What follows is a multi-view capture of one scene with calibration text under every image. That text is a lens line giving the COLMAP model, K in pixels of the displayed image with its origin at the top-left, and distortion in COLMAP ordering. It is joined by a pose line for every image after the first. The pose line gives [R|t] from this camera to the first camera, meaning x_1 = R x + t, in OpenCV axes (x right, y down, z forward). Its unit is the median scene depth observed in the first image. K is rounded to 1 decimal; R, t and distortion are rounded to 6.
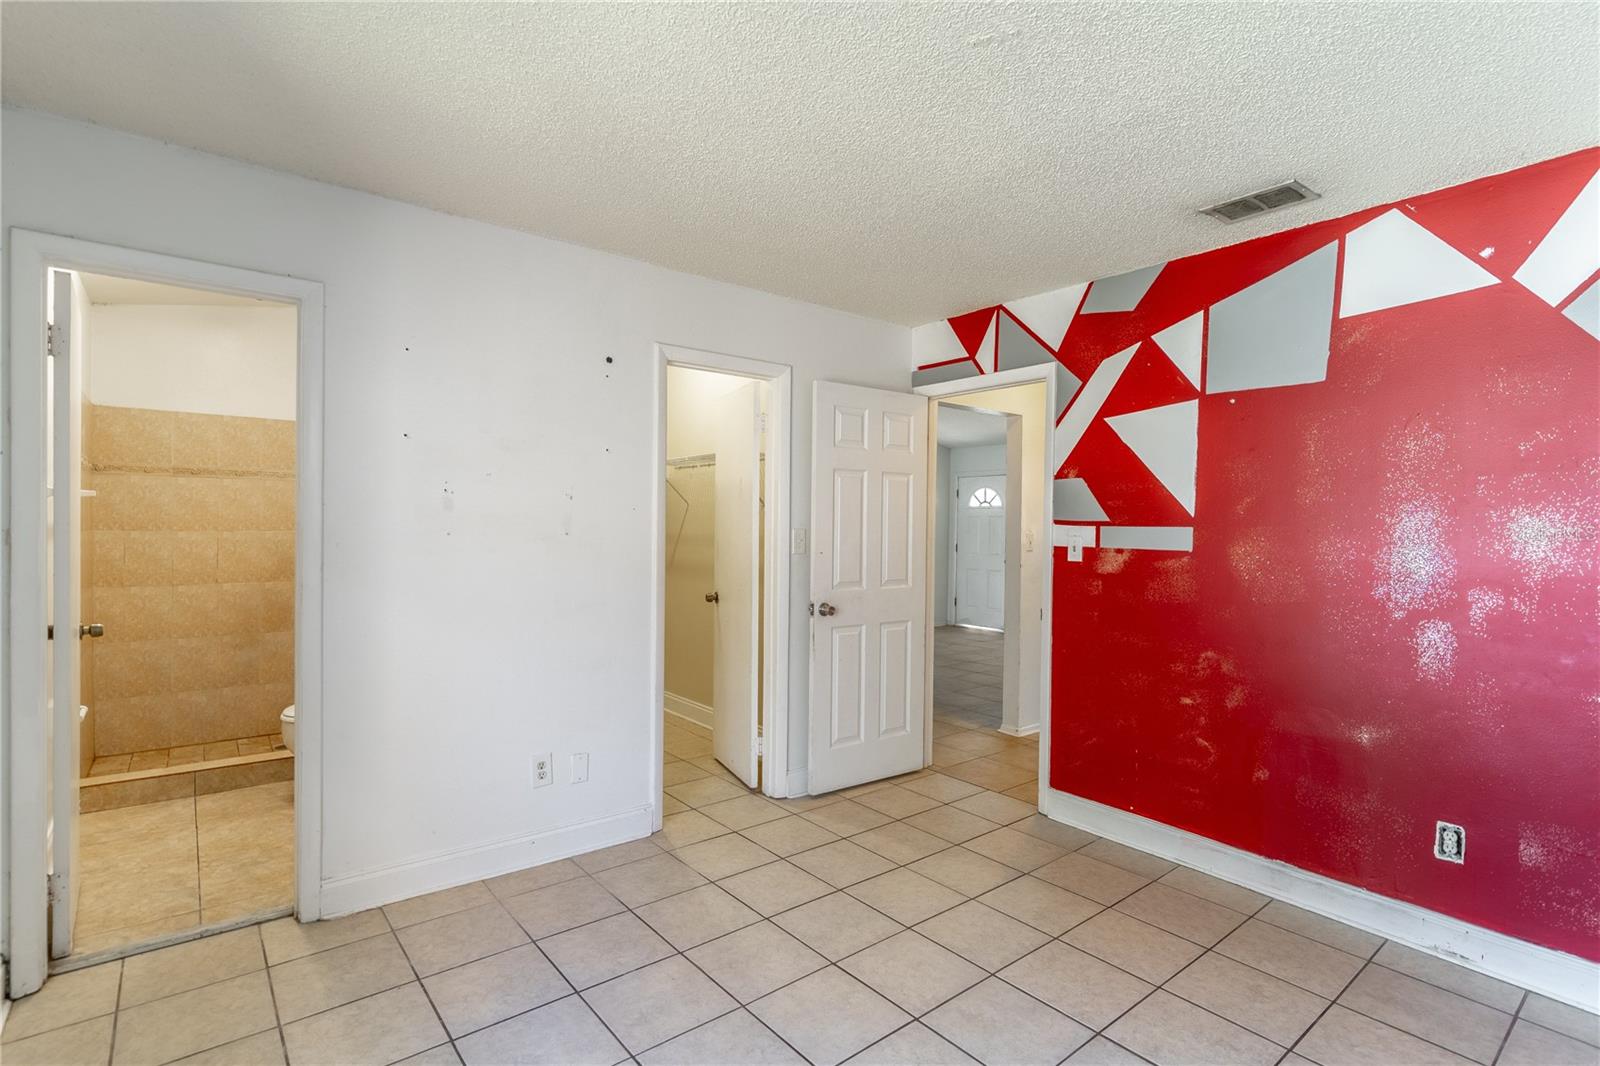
lens RADIAL K [[768.7, 0, 795.5], [0, 768.7, 529.5], [0, 0, 1]] dist [0.002968, 0.000699]
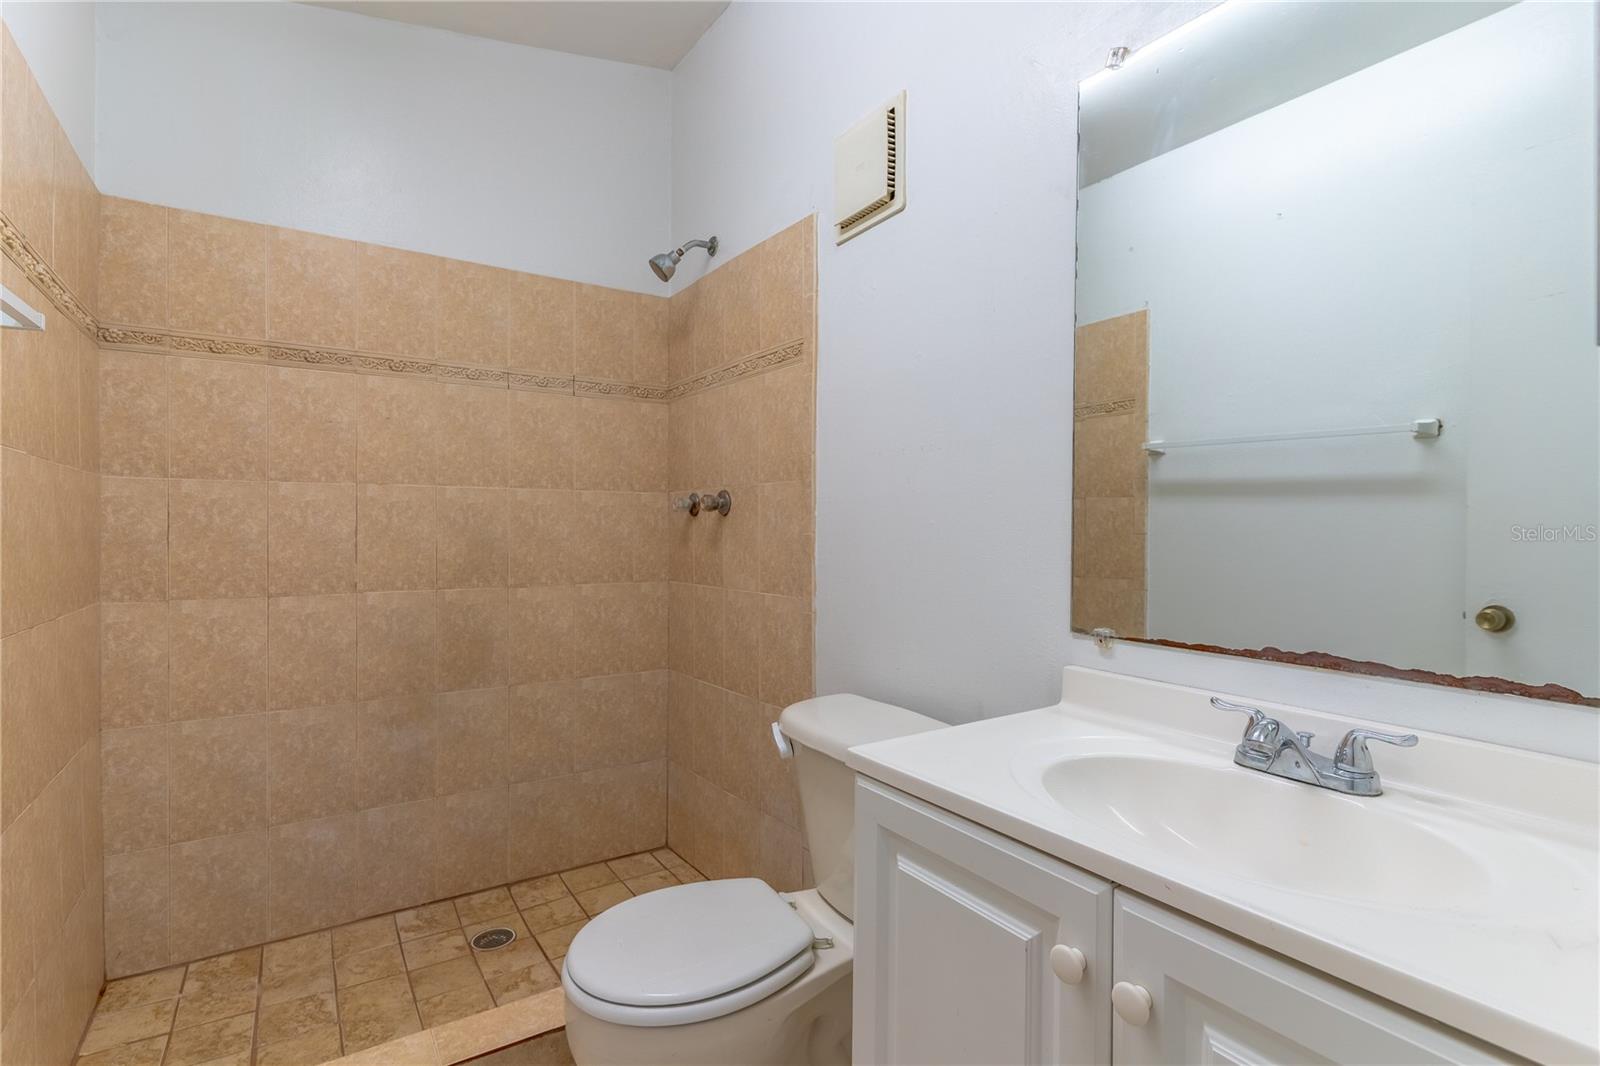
lens RADIAL K [[768.7, 0, 796.3], [0, 768.7, 524.4], [0, 0, 1]] dist [0.002968, 0.000699]
pose [[0.992280, -0.008627, -0.123716, -0.425033], [0.007717, 0.999940, -0.007830, 0.034299], [0.123776, 0.006815, 0.992287, 0.566419]]
